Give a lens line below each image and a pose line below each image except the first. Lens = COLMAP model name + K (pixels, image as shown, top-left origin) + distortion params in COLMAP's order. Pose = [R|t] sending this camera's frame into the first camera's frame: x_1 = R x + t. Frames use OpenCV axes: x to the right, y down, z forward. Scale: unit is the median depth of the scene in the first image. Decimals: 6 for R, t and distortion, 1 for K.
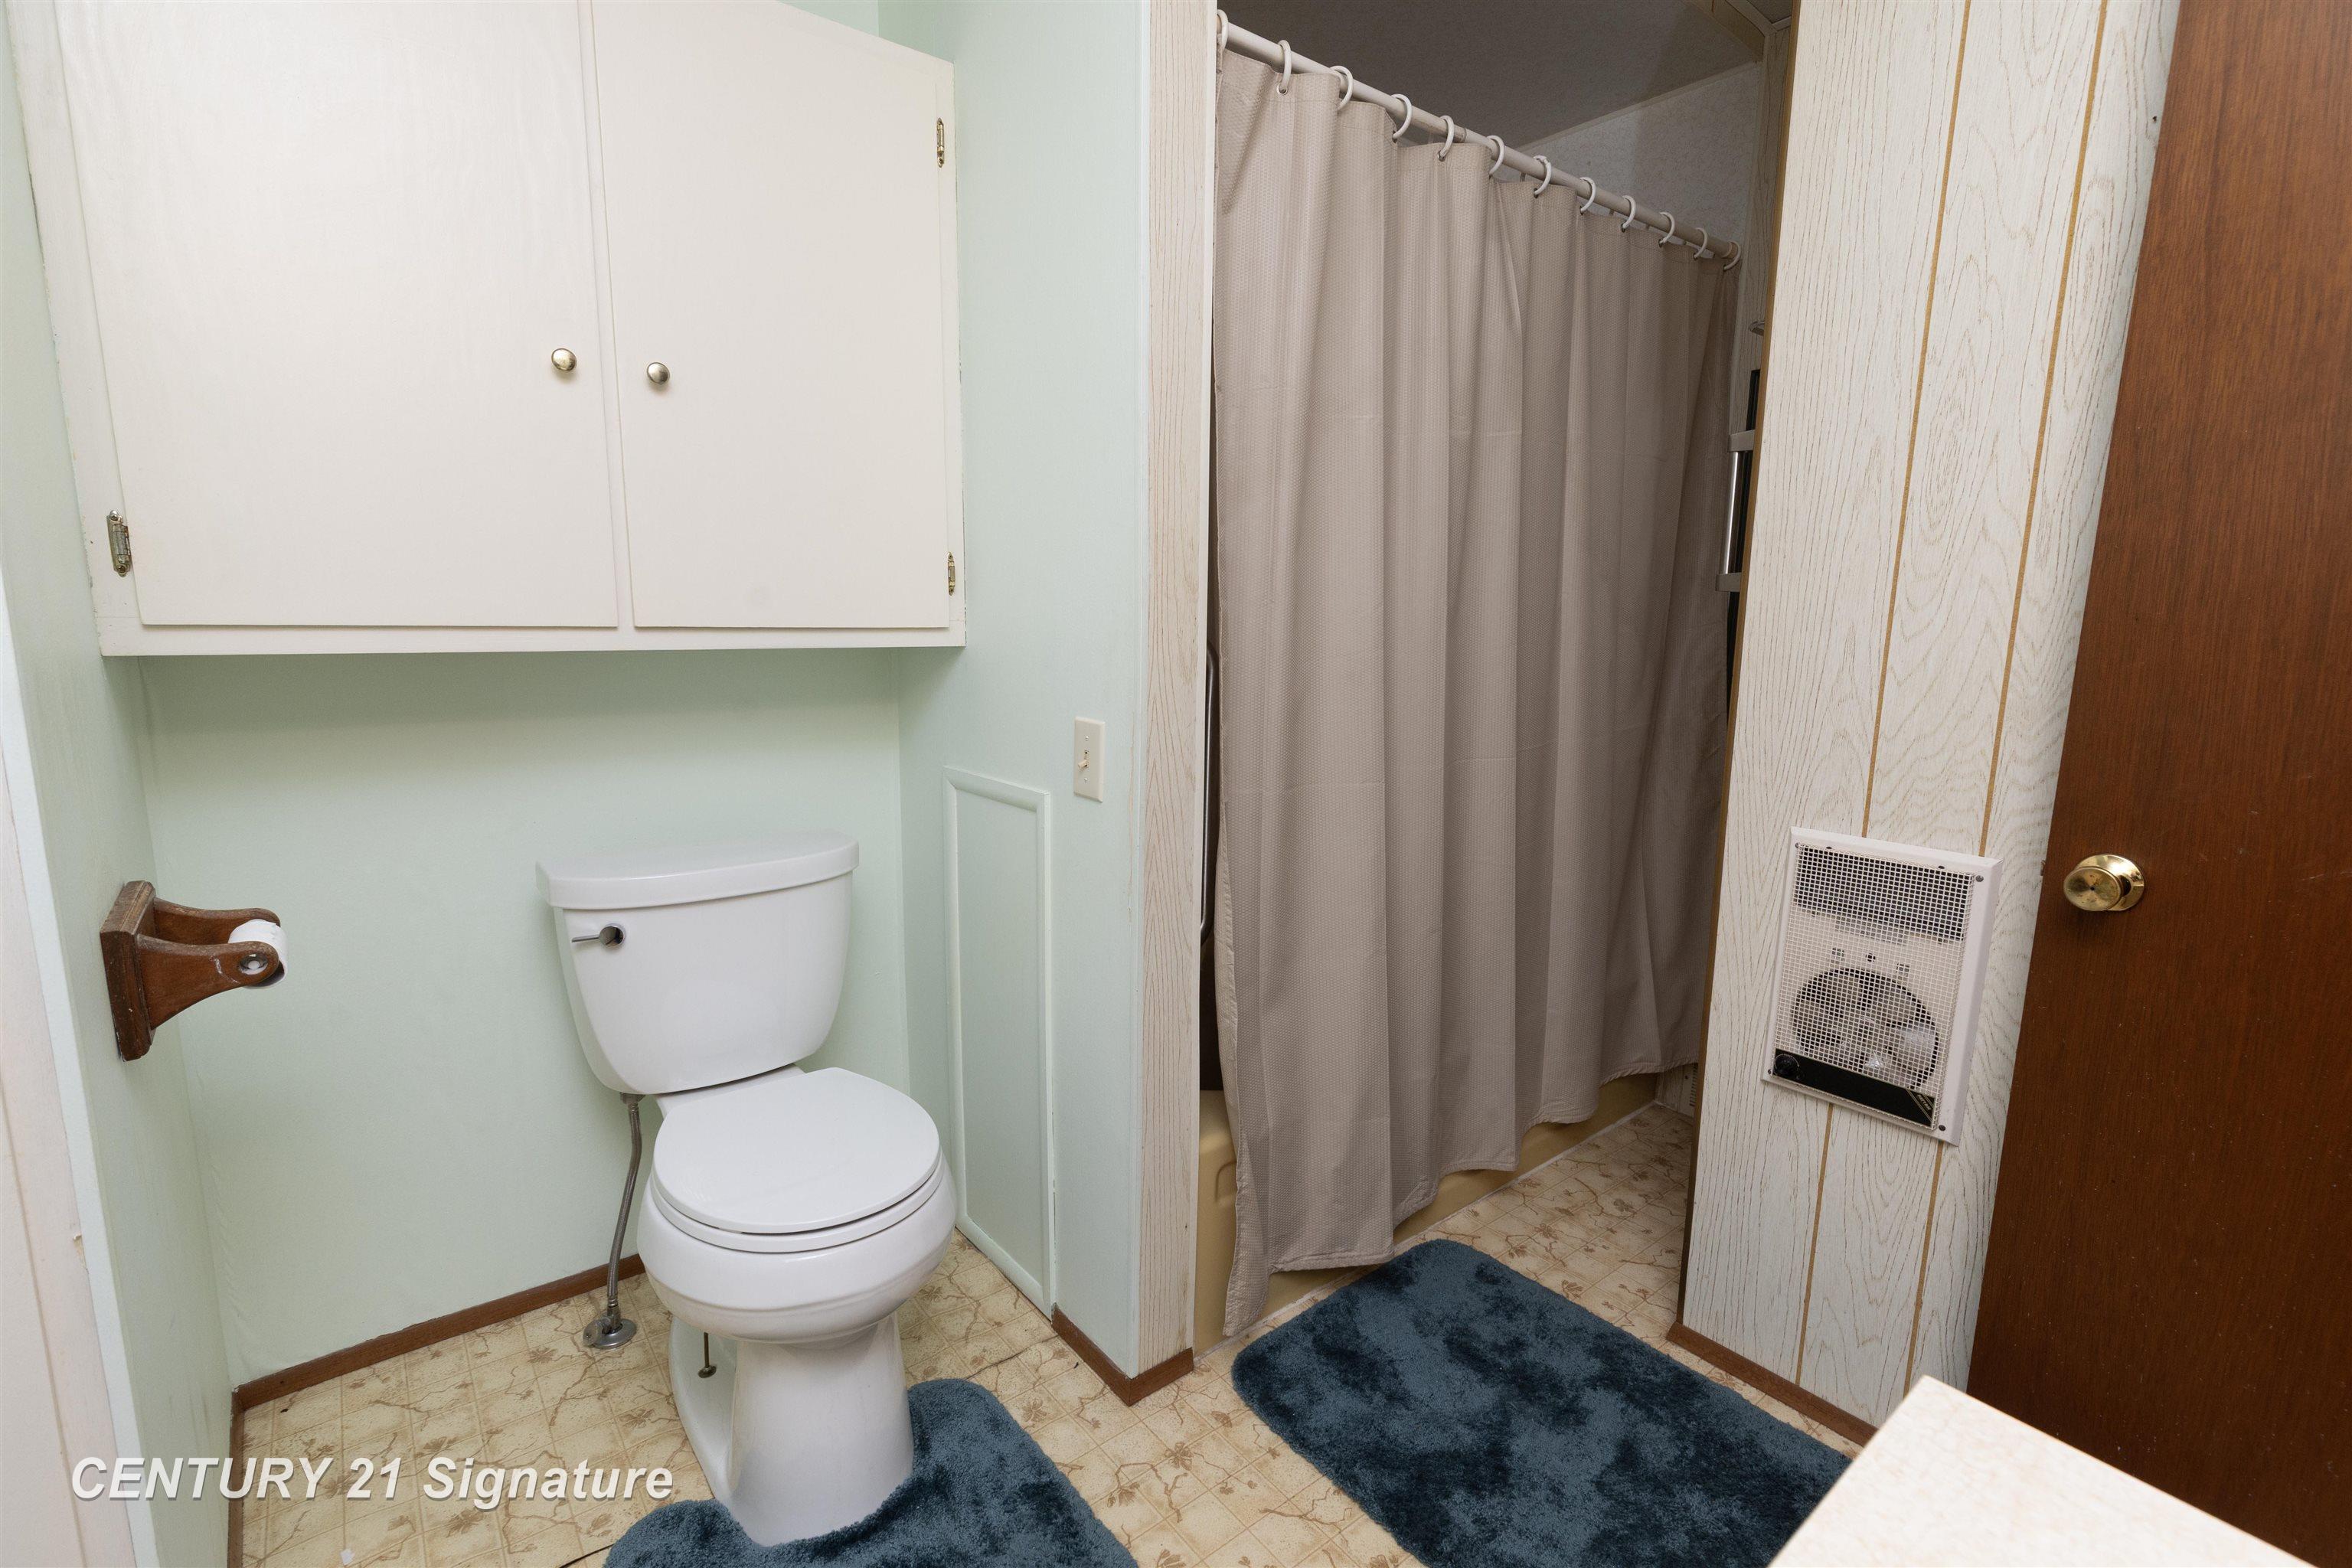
lens RADIAL K [[1071.7, 0, 1180.3], [0, 1071.7, 775.1], [0, 0, 1]] dist [0.000383, -0.000076]
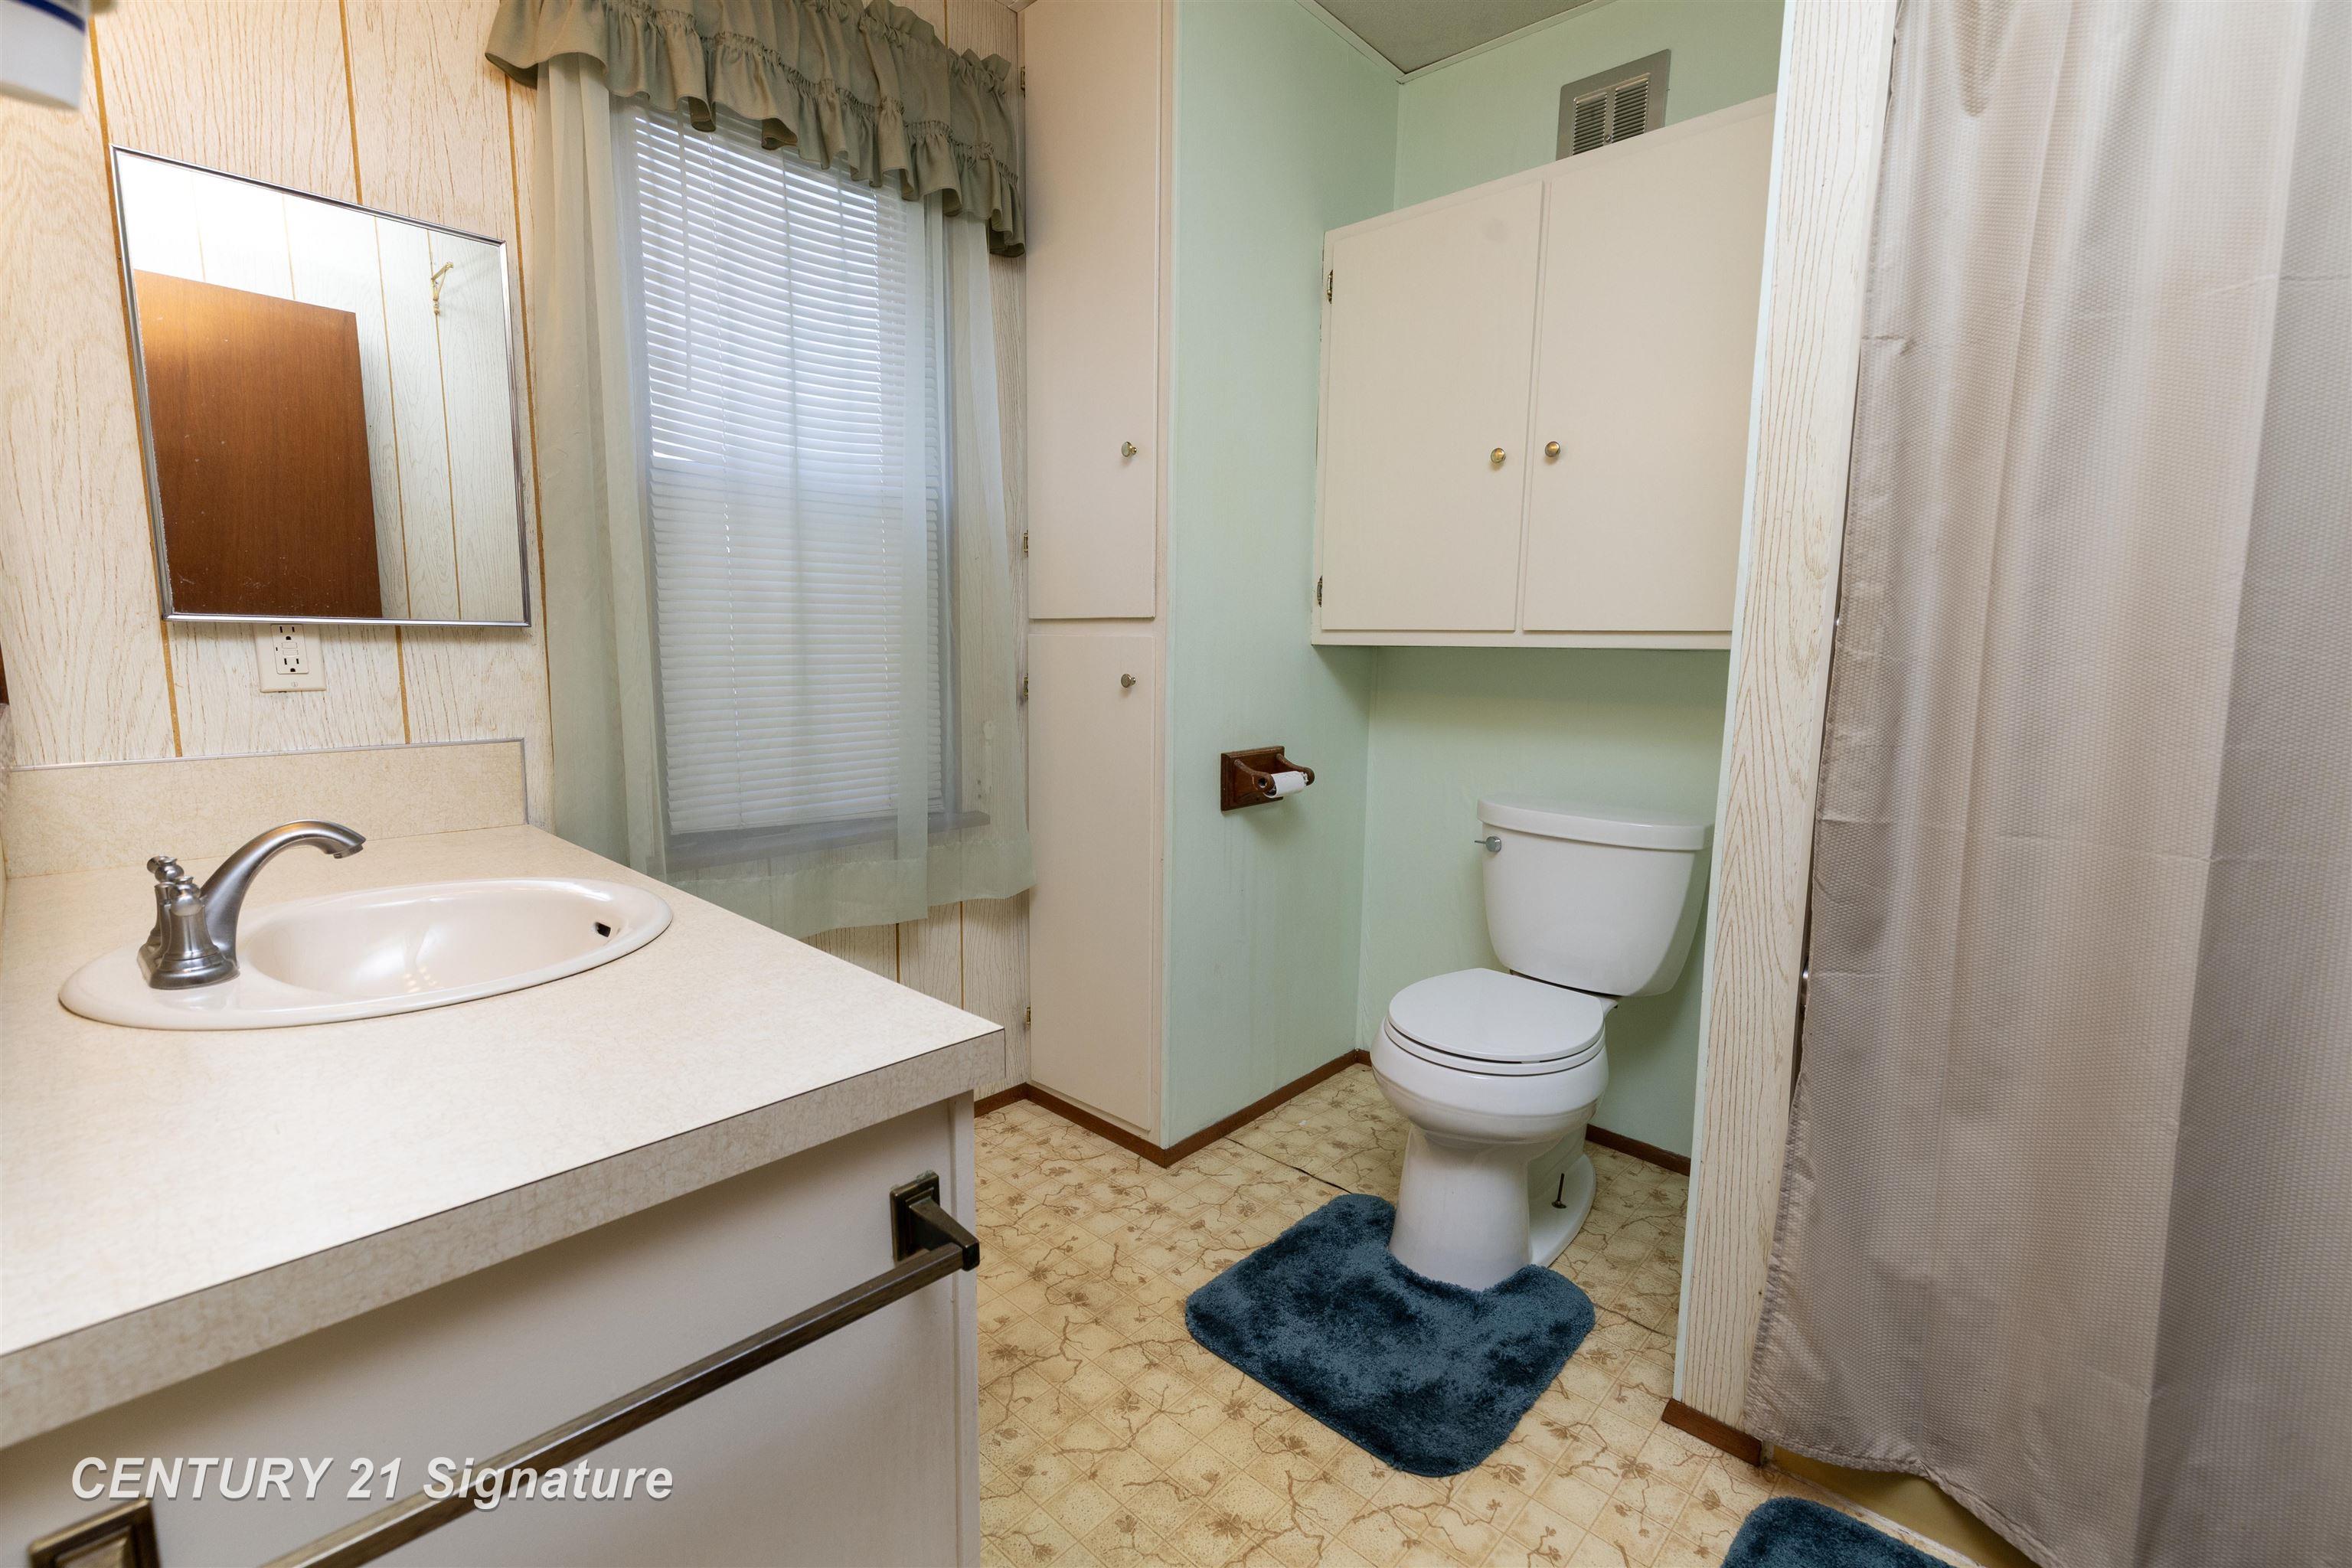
lens RADIAL K [[1138.8, 0, 1179.8], [0, 1138.8, 791.8], [0, 0, 1]] dist [-0.028151, -0.000308]
pose [[0.093226, 0.111119, -0.989425, 0.927929], [-0.161265, 0.982316, 0.095125, 0.002390], [0.982498, 0.150691, 0.109497, 0.403611]]
